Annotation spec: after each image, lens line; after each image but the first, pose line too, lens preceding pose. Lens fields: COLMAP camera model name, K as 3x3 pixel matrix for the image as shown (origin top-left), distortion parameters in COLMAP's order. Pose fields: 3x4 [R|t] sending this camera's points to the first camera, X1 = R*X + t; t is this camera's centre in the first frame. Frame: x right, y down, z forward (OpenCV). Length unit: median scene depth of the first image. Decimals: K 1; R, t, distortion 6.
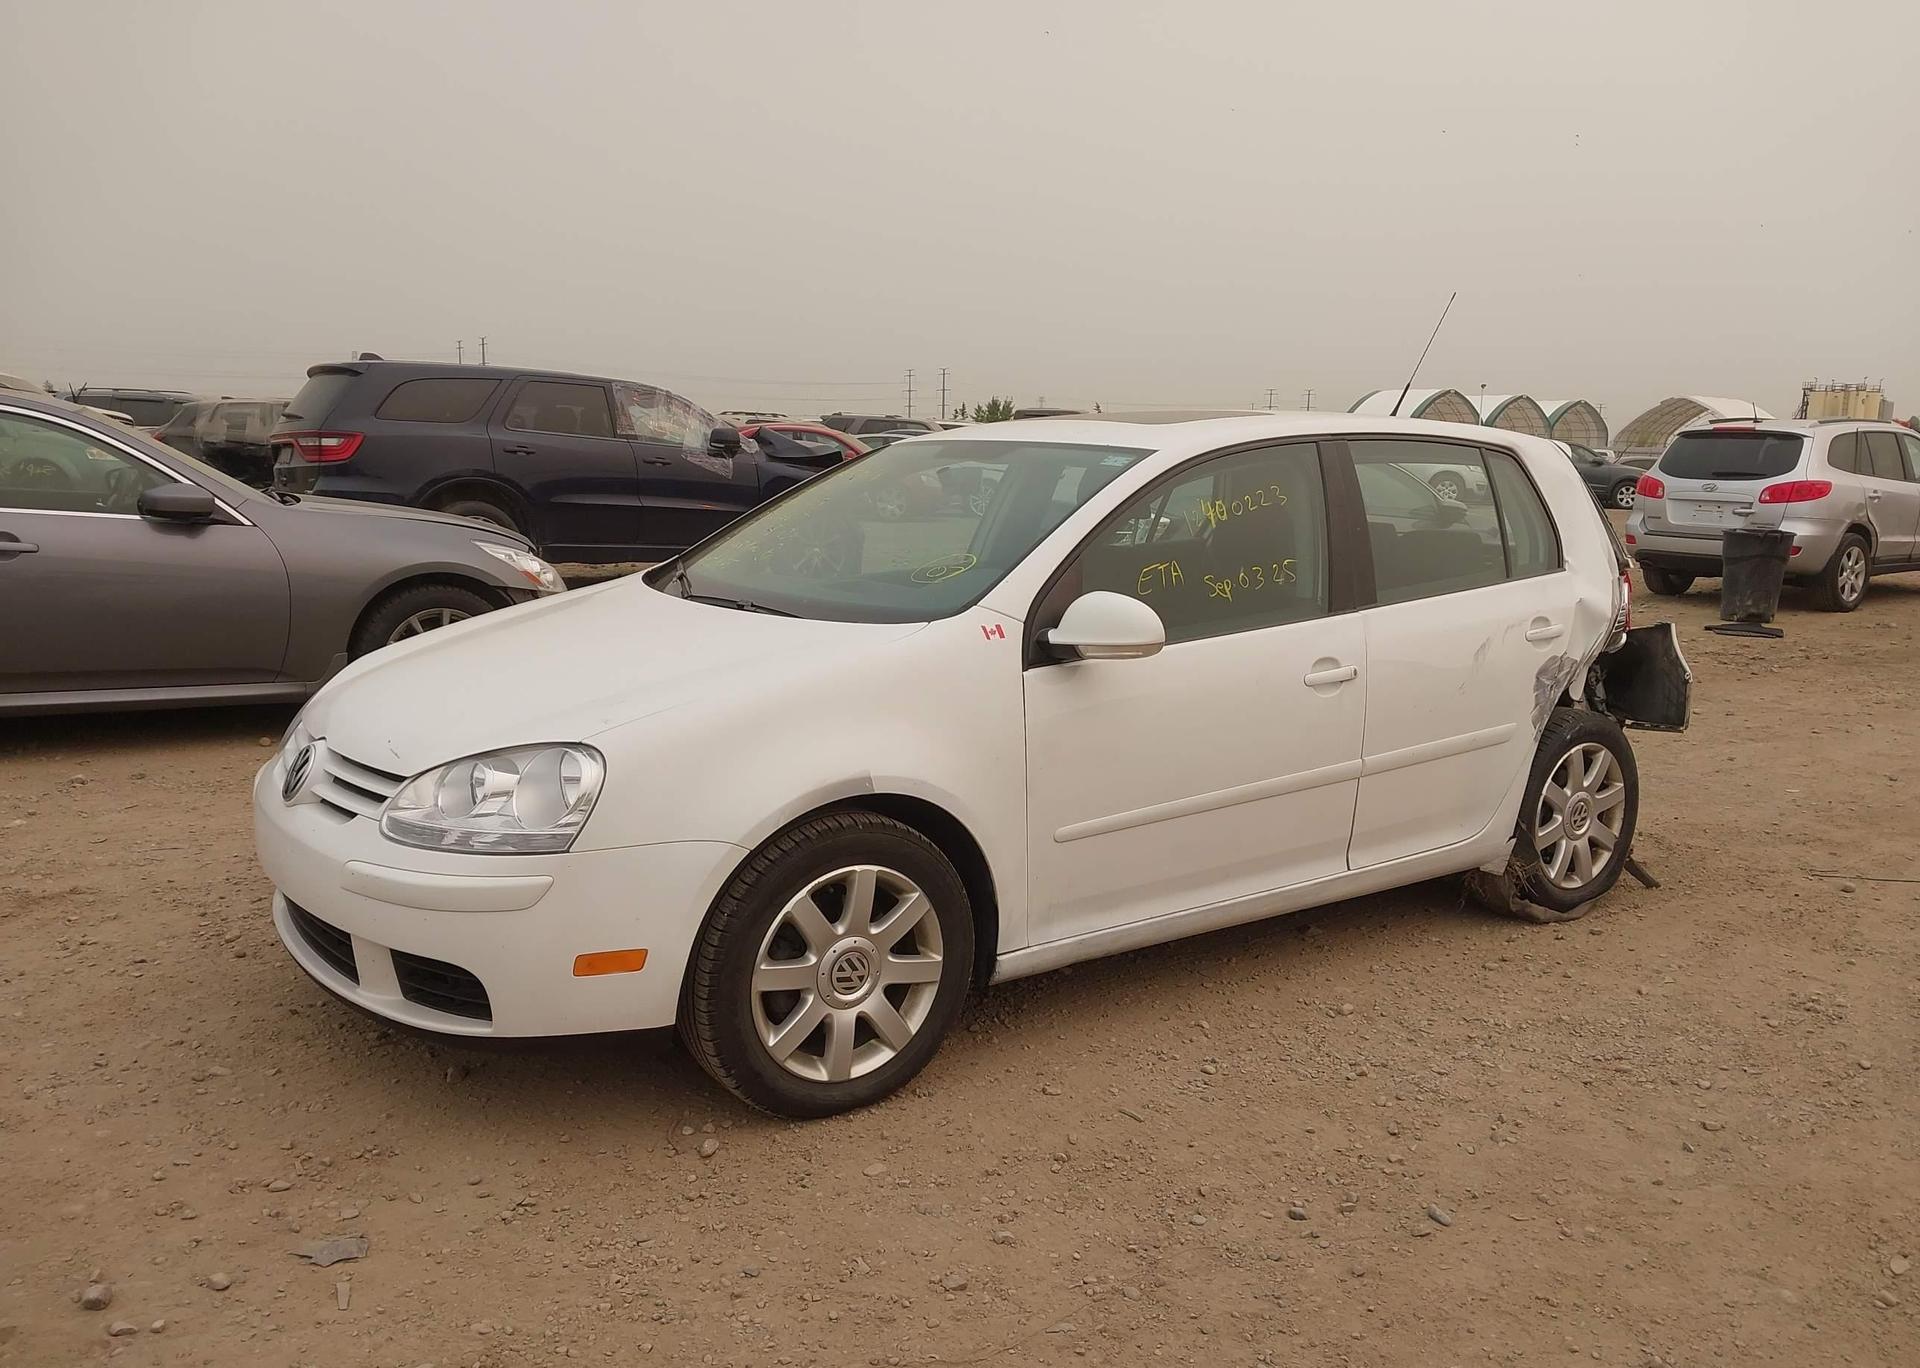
lens RADIAL K [[1545.4, 0, 961.8], [0, 1545.4, 660.0], [0, 0, 1]] dist [0.079475, -0.116416]
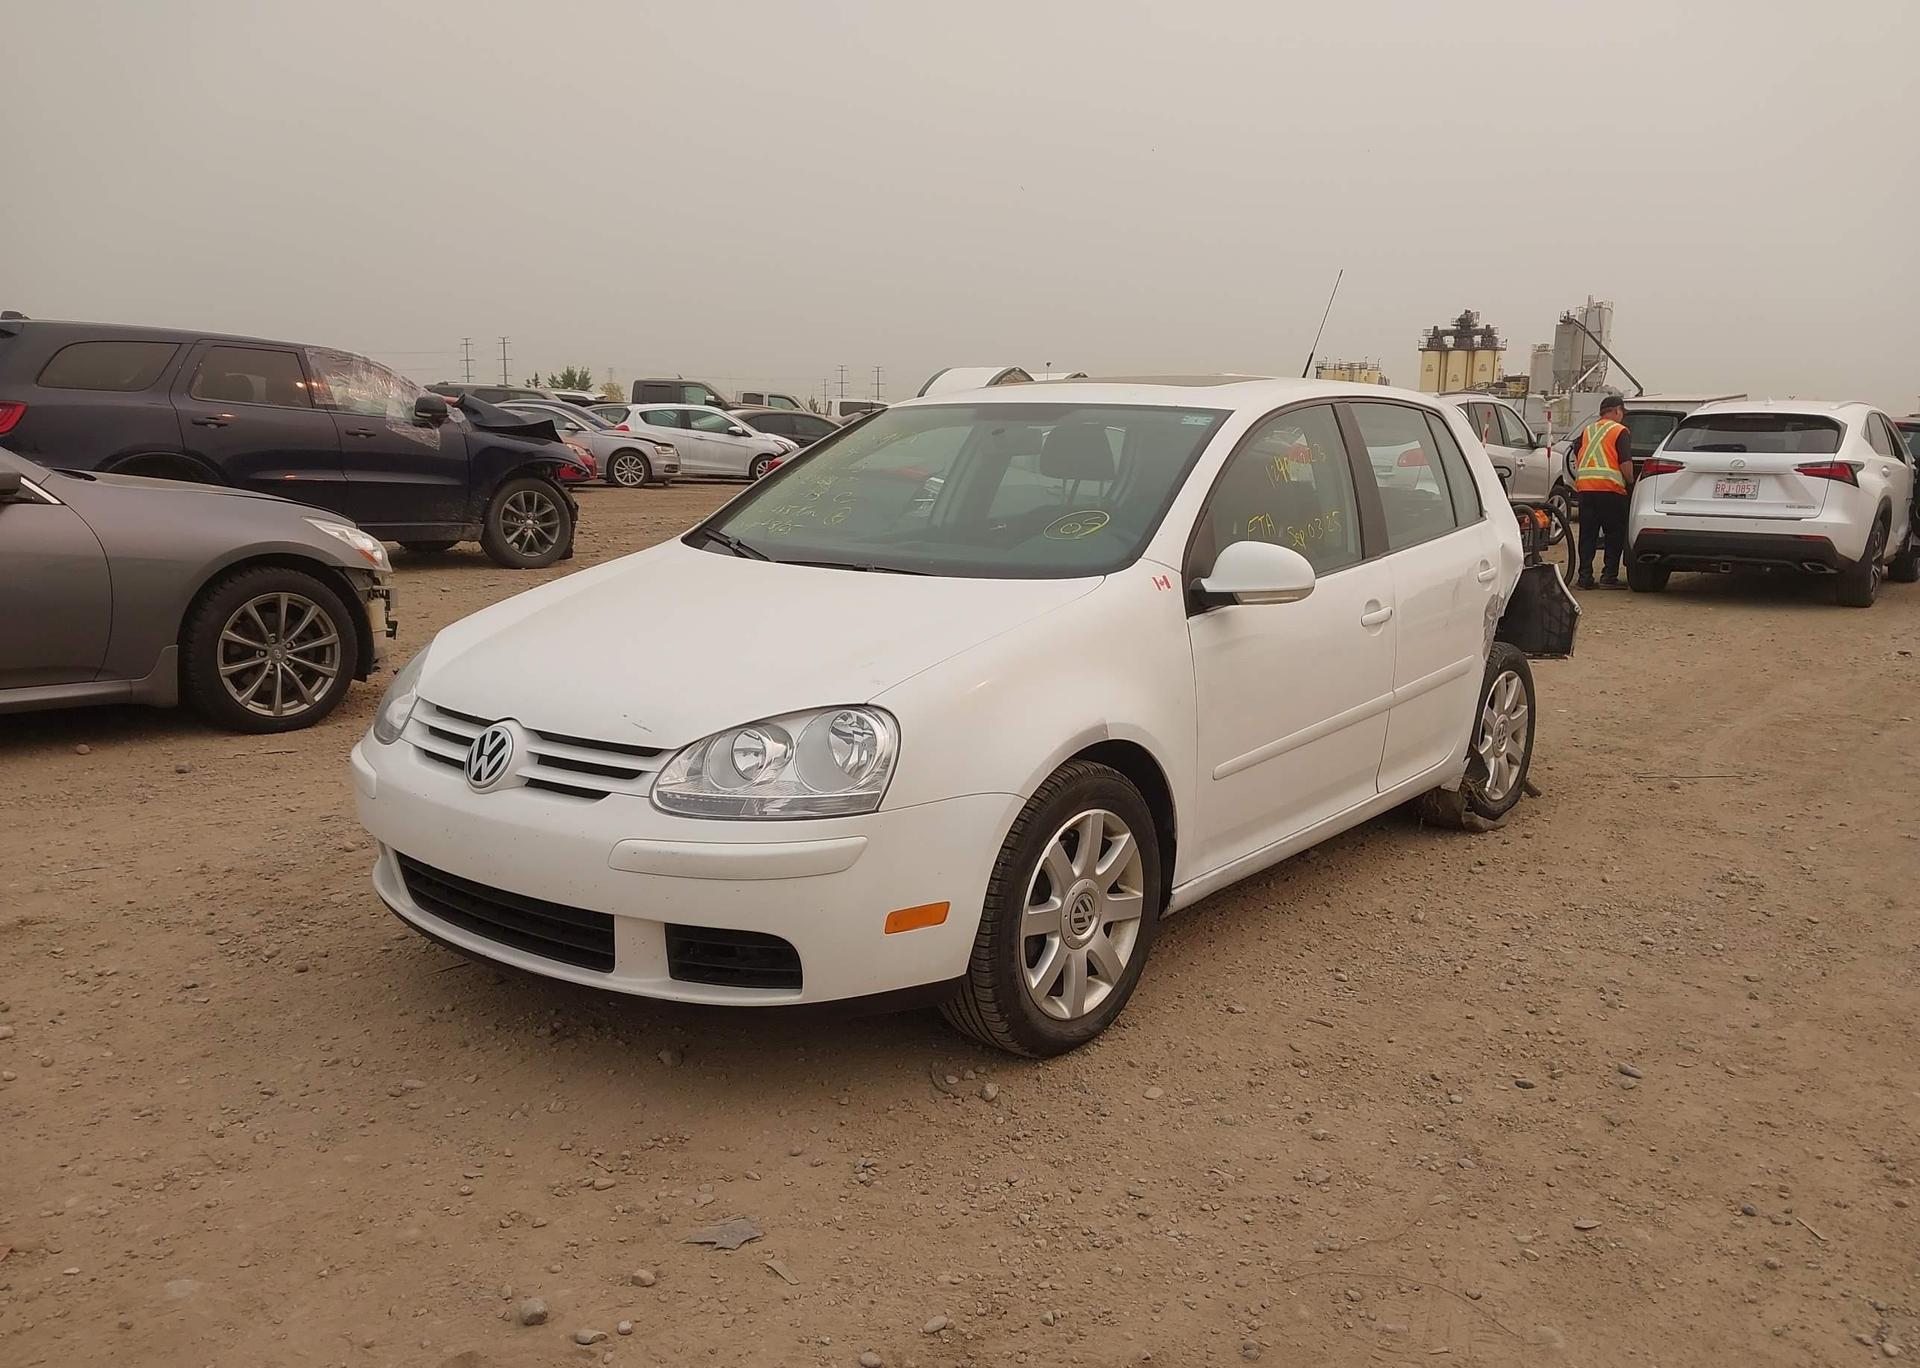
lens RADIAL K [[1545.4, 0, 961.8], [0, 1545.4, 660.0], [0, 0, 1]] dist [0.079475, -0.116416]
pose [[0.961165, -0.045254, 0.272238, -0.349829], [0.040721, 0.998922, 0.022284, 0.004275], [-0.272953, -0.010332, 0.961972, 0.018766]]
